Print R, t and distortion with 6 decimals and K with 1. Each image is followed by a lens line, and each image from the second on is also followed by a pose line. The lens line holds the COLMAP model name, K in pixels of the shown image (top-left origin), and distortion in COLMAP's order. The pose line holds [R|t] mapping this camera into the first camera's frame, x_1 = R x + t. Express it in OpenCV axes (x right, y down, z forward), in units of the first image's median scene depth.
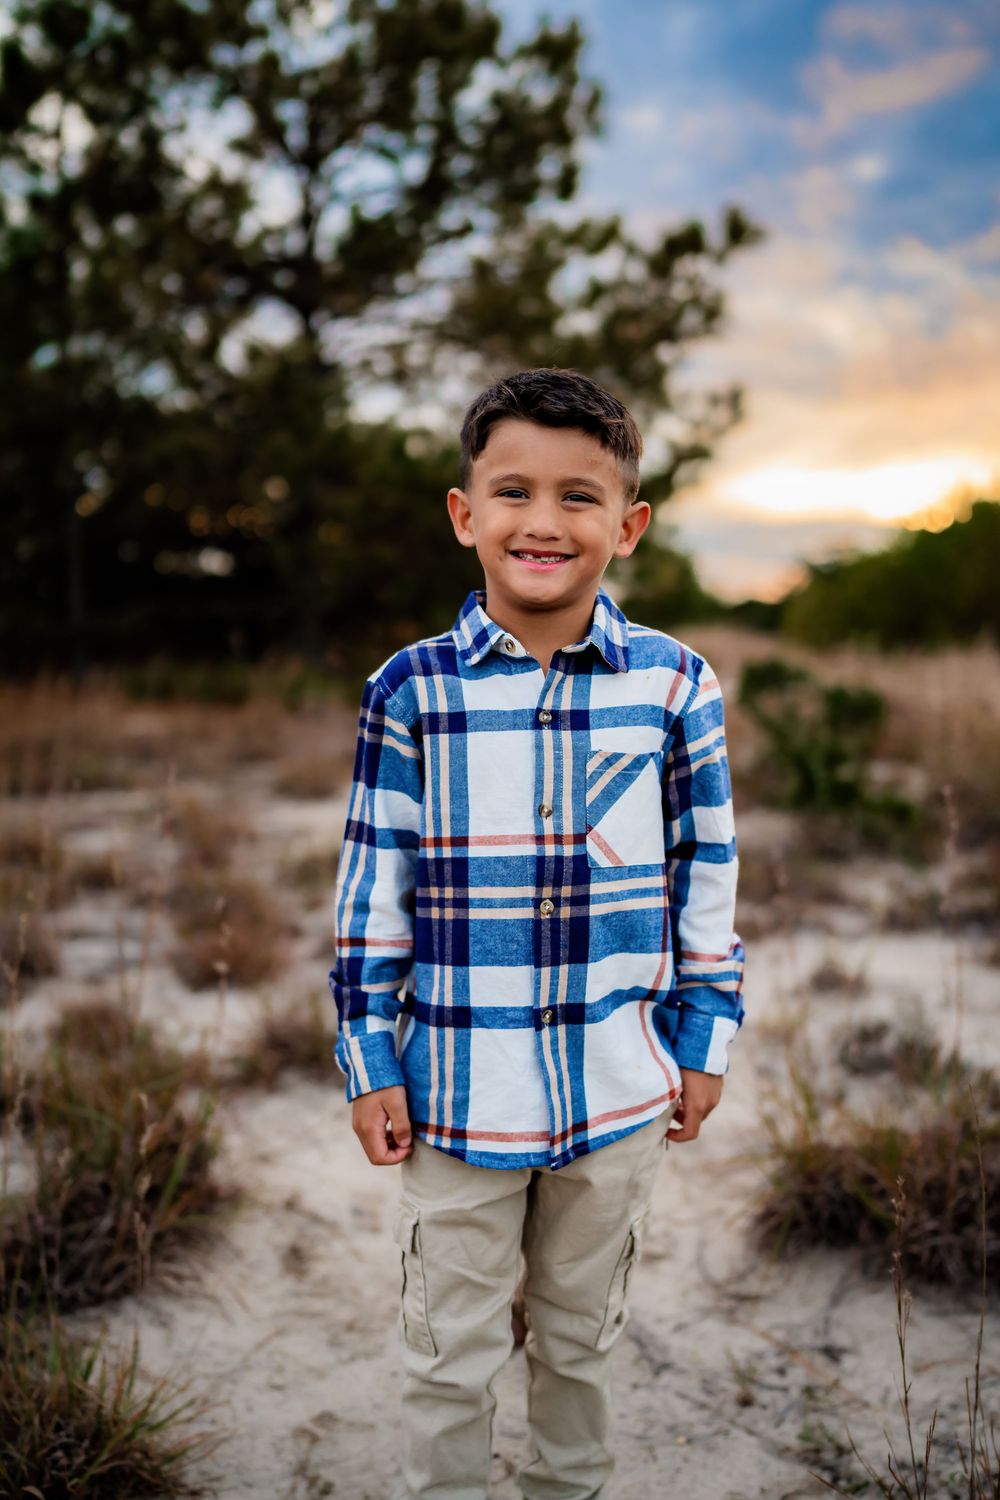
lens RADIAL K [[1479.8, 0, 500.0], [0, 1479.8, 750.0], [0, 0, 1]] dist [-0.028930, 0.160911]
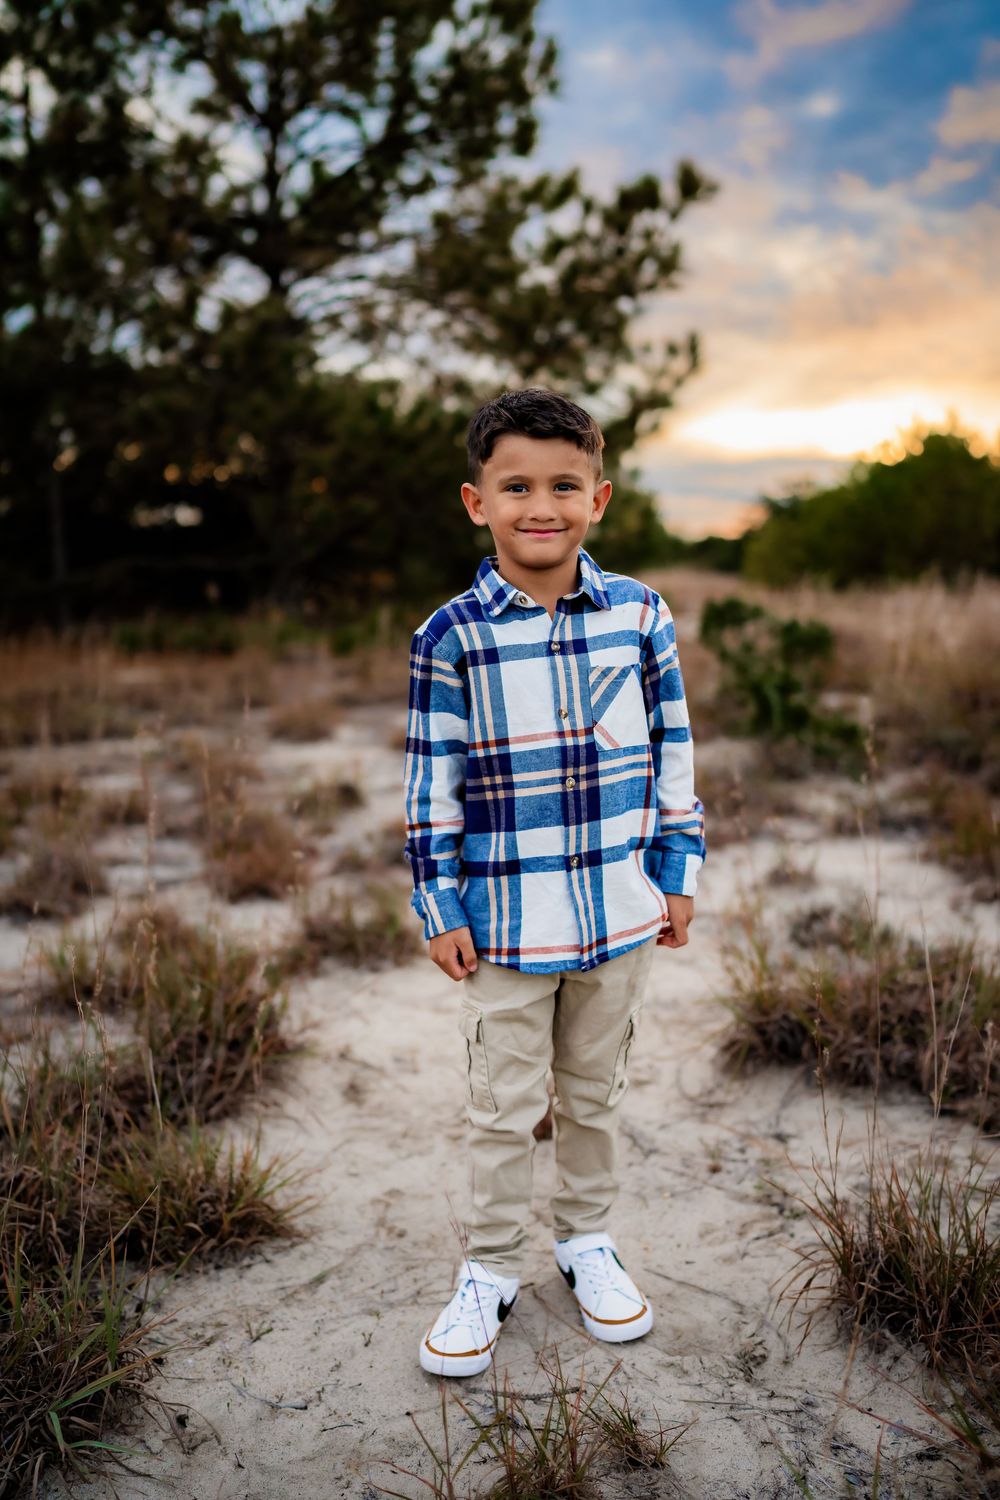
lens RADIAL K [[1479.8, 0, 500.0], [0, 1479.8, 750.0], [0, 0, 1]] dist [-0.028930, 0.160911]
pose [[0.999393, -0.026636, 0.022456, -0.020036], [0.025792, 0.998980, 0.037072, 0.007590], [-0.023420, -0.036470, 0.999060, -0.132025]]
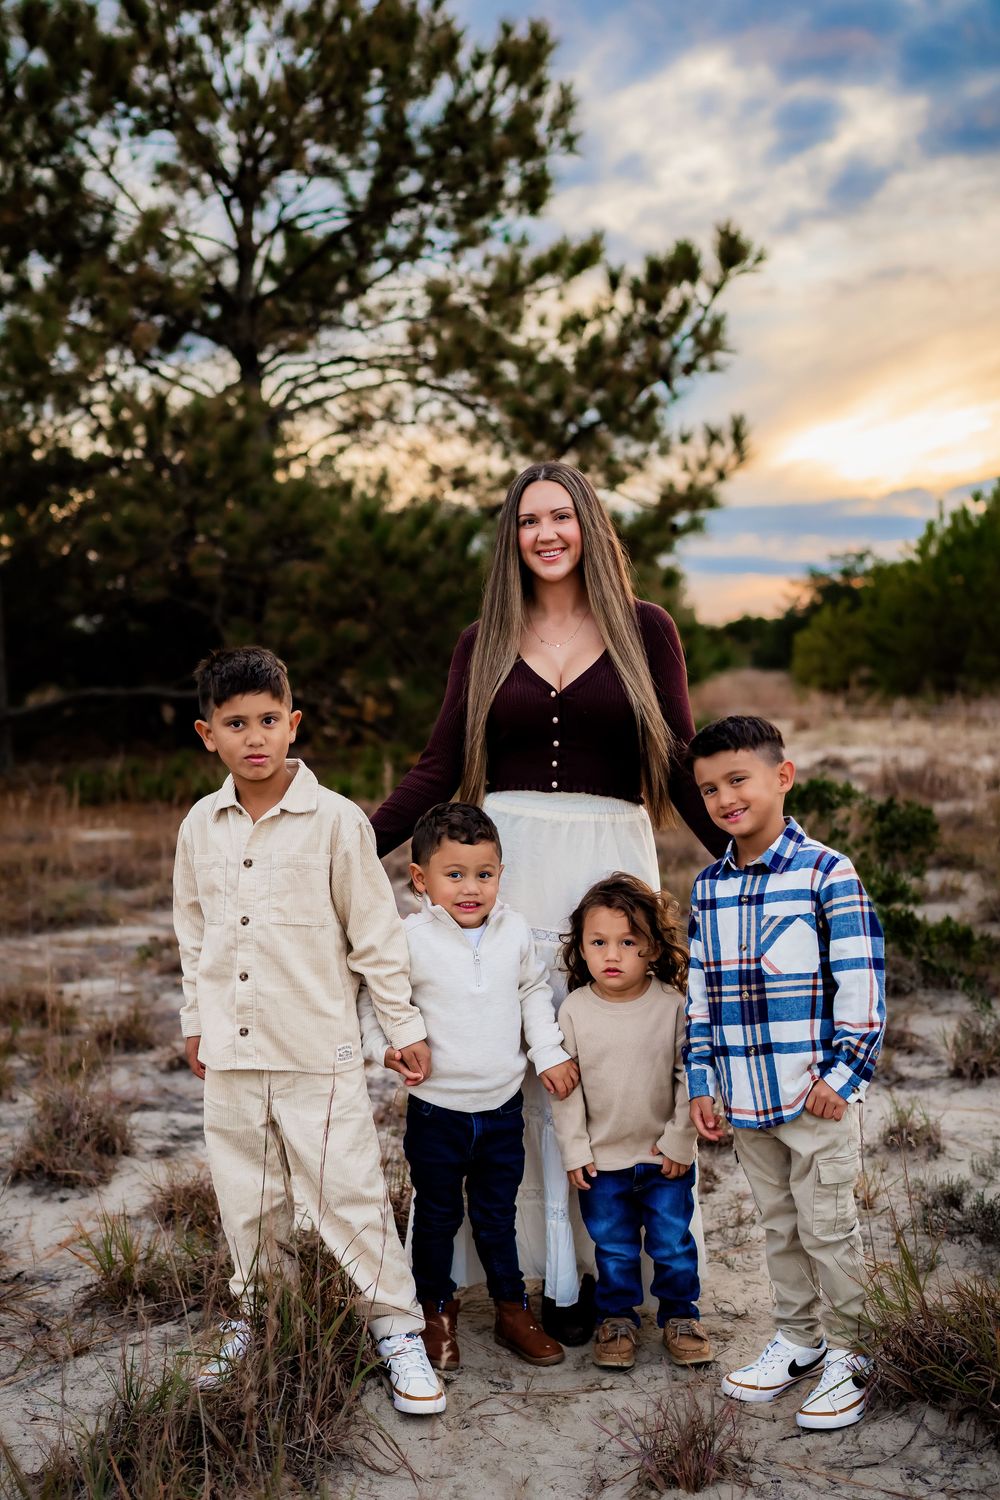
lens RADIAL K [[1793.1, 0, 378.6], [0, 1793.1, 758.4], [0, 0, 1]] dist [-0.011193, 0.059266]
pose [[0.998761, -0.035463, -0.034922, -0.075155], [0.034572, 0.999069, -0.025801, -0.075271], [0.035805, 0.024562, 0.999057, -0.217062]]
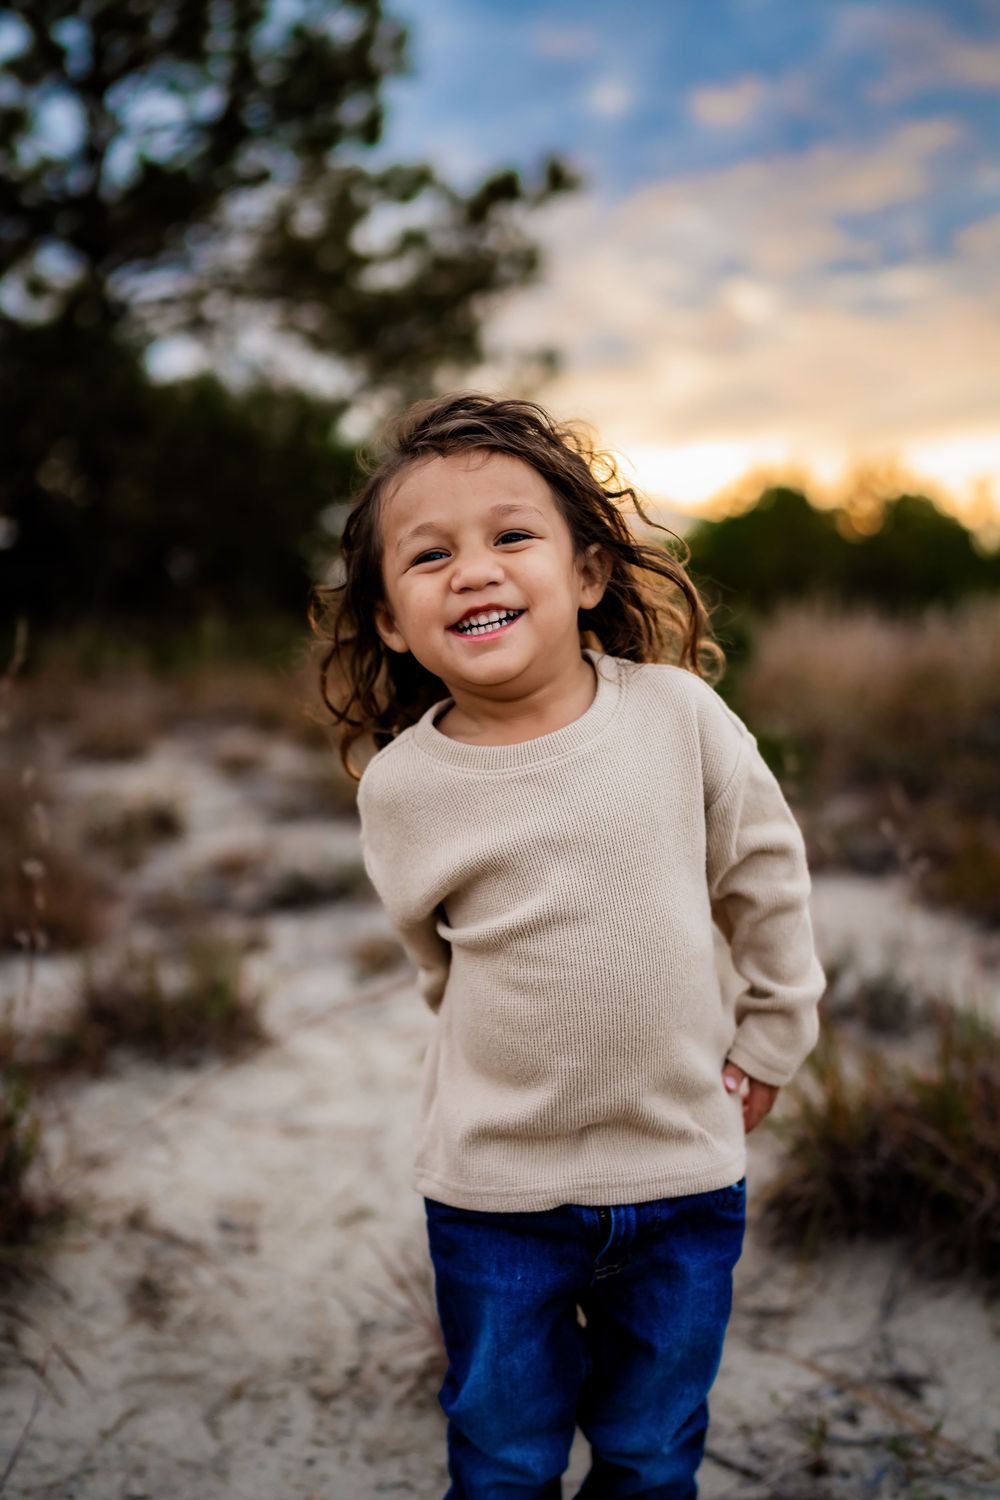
lens RADIAL K [[1478.1, 0, 492.4], [0, 1478.1, 751.5], [0, 0, 1]] dist [-0.007685, 0.134818]
pose [[0.990932, -0.012859, 0.133746, -0.036665], [0.012257, 0.999911, 0.005323, 0.042690], [-0.133802, -0.003636, 0.991001, 0.146711]]
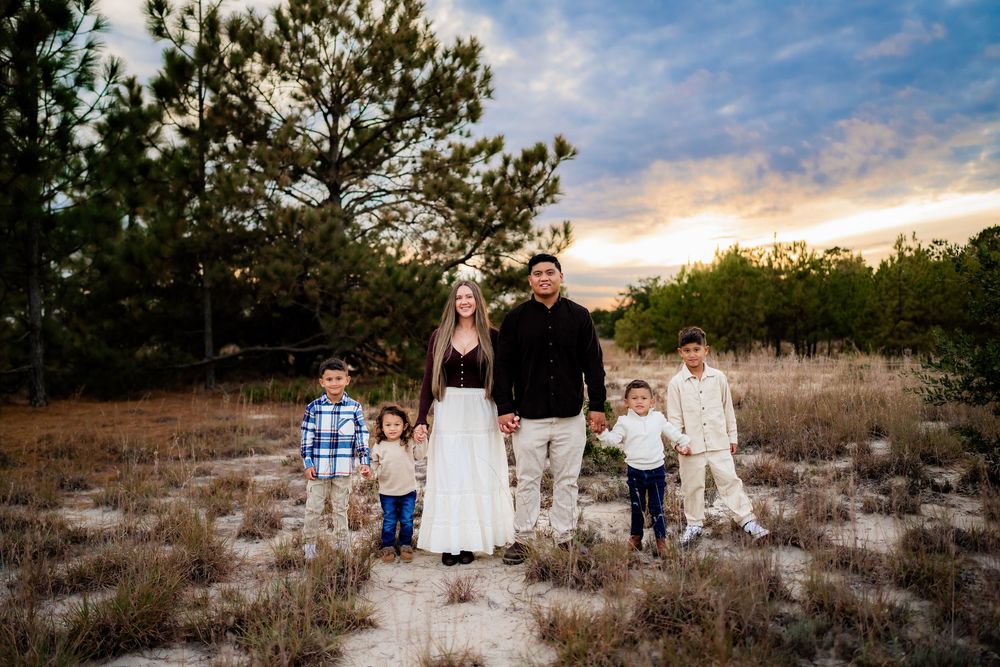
lens RADIAL K [[1008.9, 0, 500.0], [0, 1008.9, 333.5], [0, 0, 1]] dist [-0.029118, 0.189536]
pose [[0.997988, -0.024825, 0.058339, -0.007665], [0.029097, 0.996867, -0.073547, -0.049809], [-0.056330, 0.075097, 0.995584, -0.810951]]
